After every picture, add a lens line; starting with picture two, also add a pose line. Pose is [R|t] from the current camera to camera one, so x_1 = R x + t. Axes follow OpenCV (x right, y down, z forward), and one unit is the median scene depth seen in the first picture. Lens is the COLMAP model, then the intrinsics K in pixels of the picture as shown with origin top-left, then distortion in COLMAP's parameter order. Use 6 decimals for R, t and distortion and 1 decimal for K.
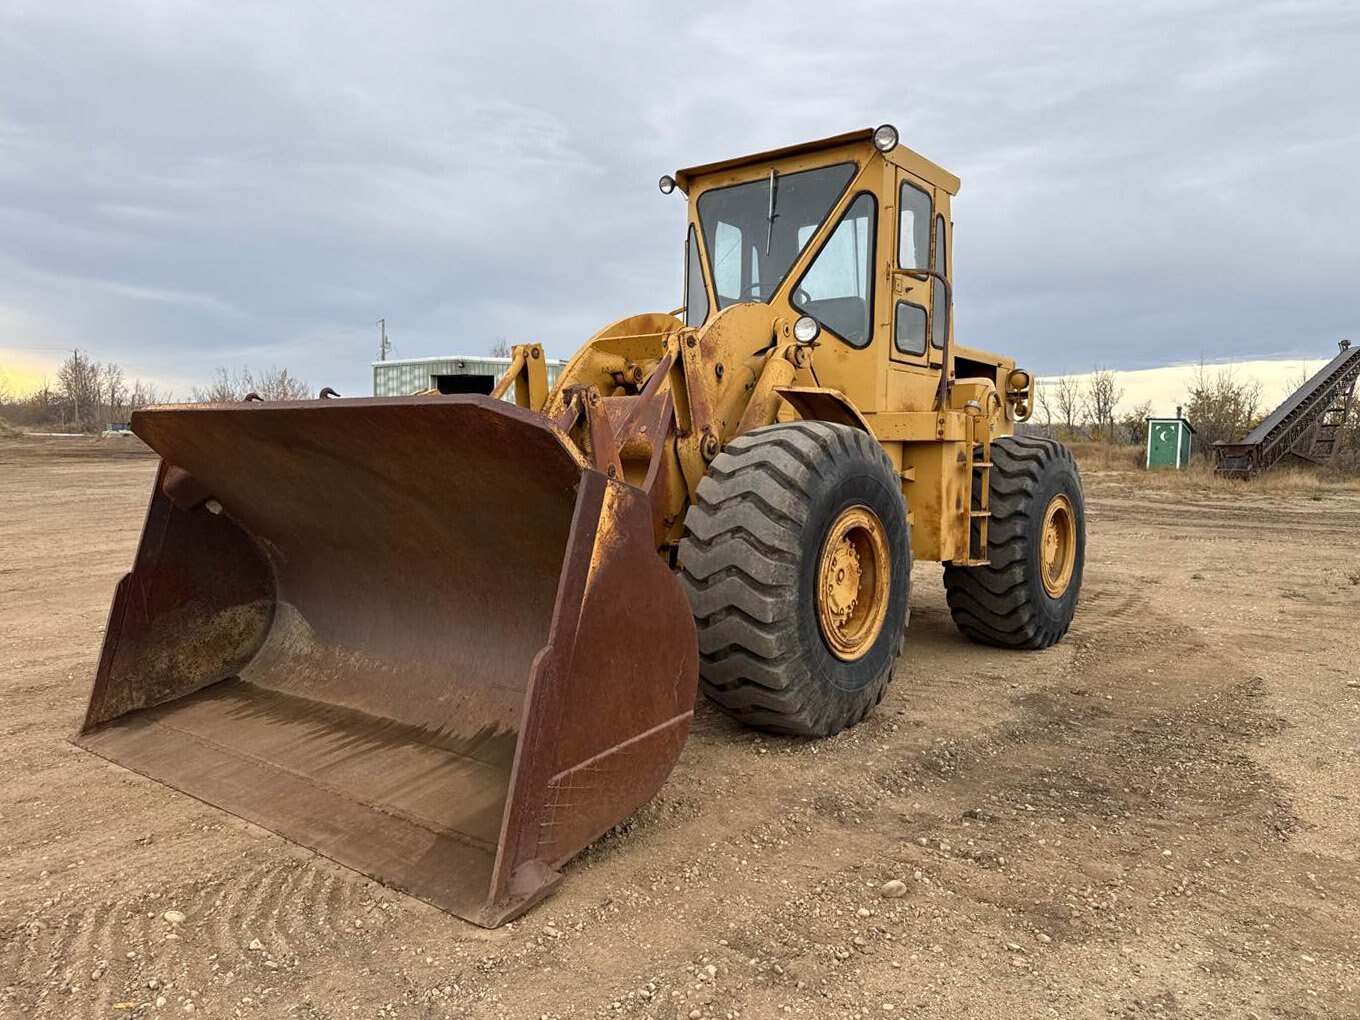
lens RADIAL K [[973.2, 0, 659.5], [0, 973.2, 517.8], [0, 0, 1]] dist [0.152706, -0.311362]
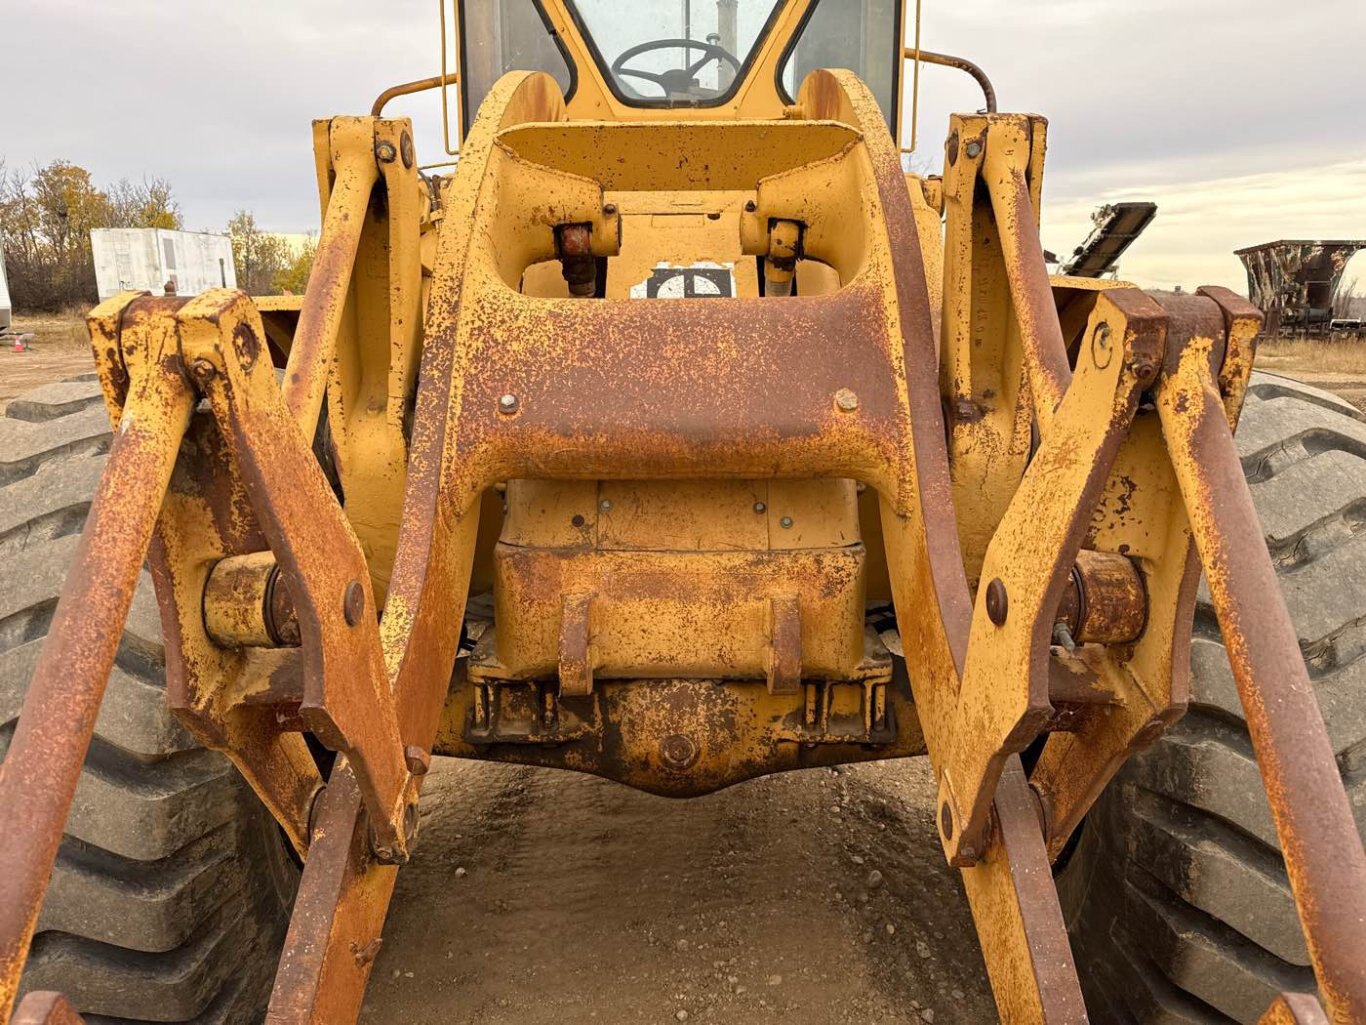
lens RADIAL K [[966.6, 0, 688.0], [0, 966.6, 515.7], [0, 0, 1]] dist [0.072359, -0.099372]
pose [[0.788061, -0.144136, 0.598485, -0.236546], [0.052919, 0.984466, 0.167412, -0.094232], [-0.613318, -0.100259, 0.783447, 0.641461]]
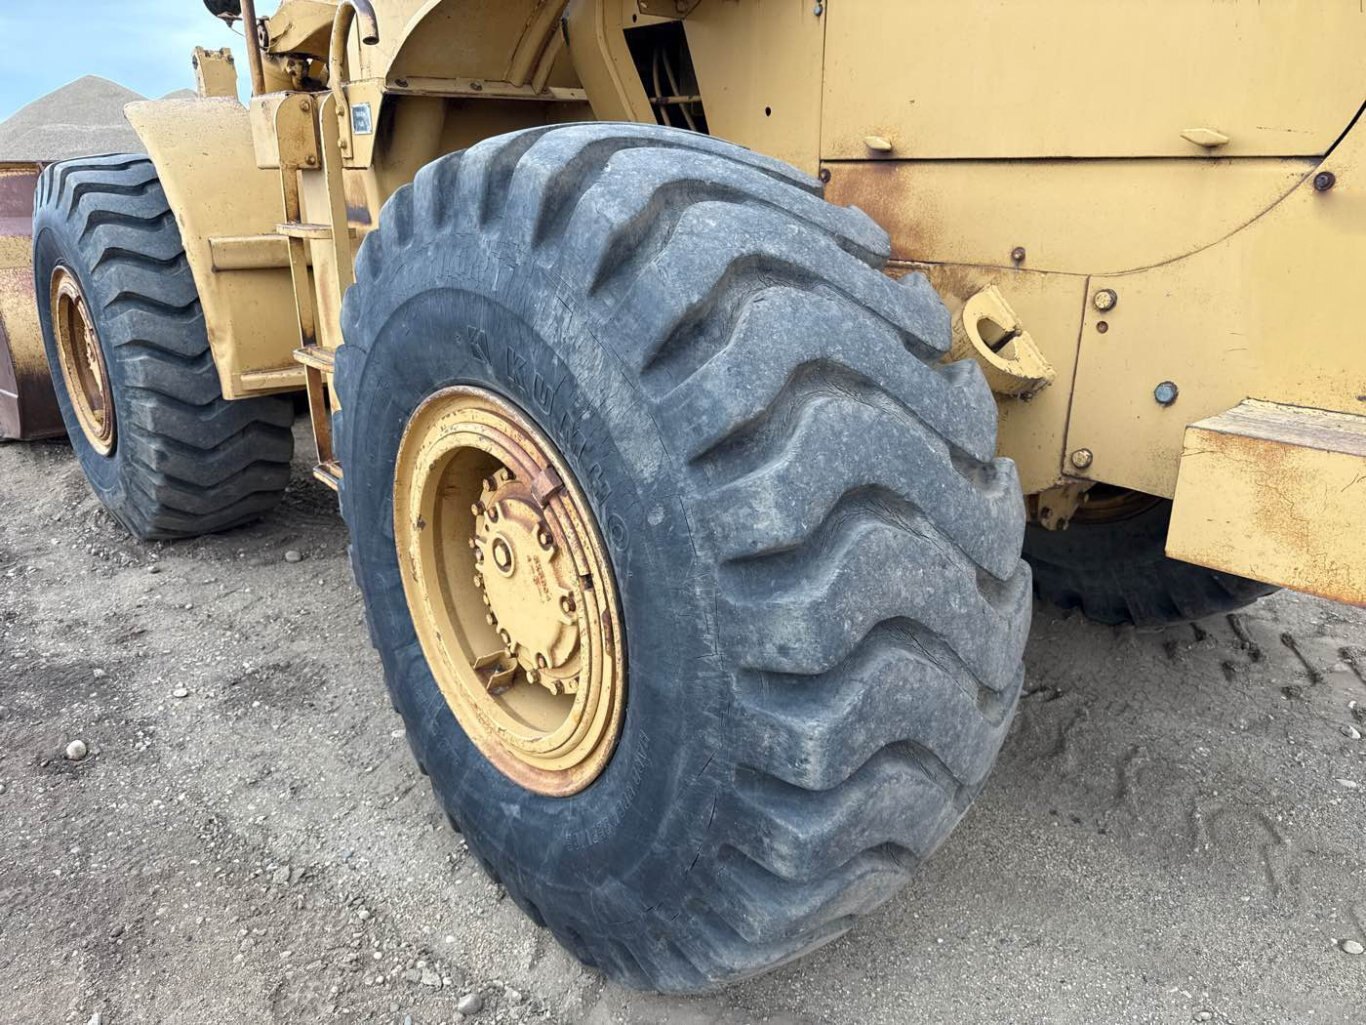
lens RADIAL K [[971.8, 0, 672.7], [0, 971.8, 515.5], [0, 0, 1]] dist [0.015722, -0.030385]
pose [[-0.159799, 0.317861, -0.934574, 0.737546], [-0.055238, 0.942377, 0.329960, -0.087941], [0.985603, 0.104351, -0.133033, 1.280540]]
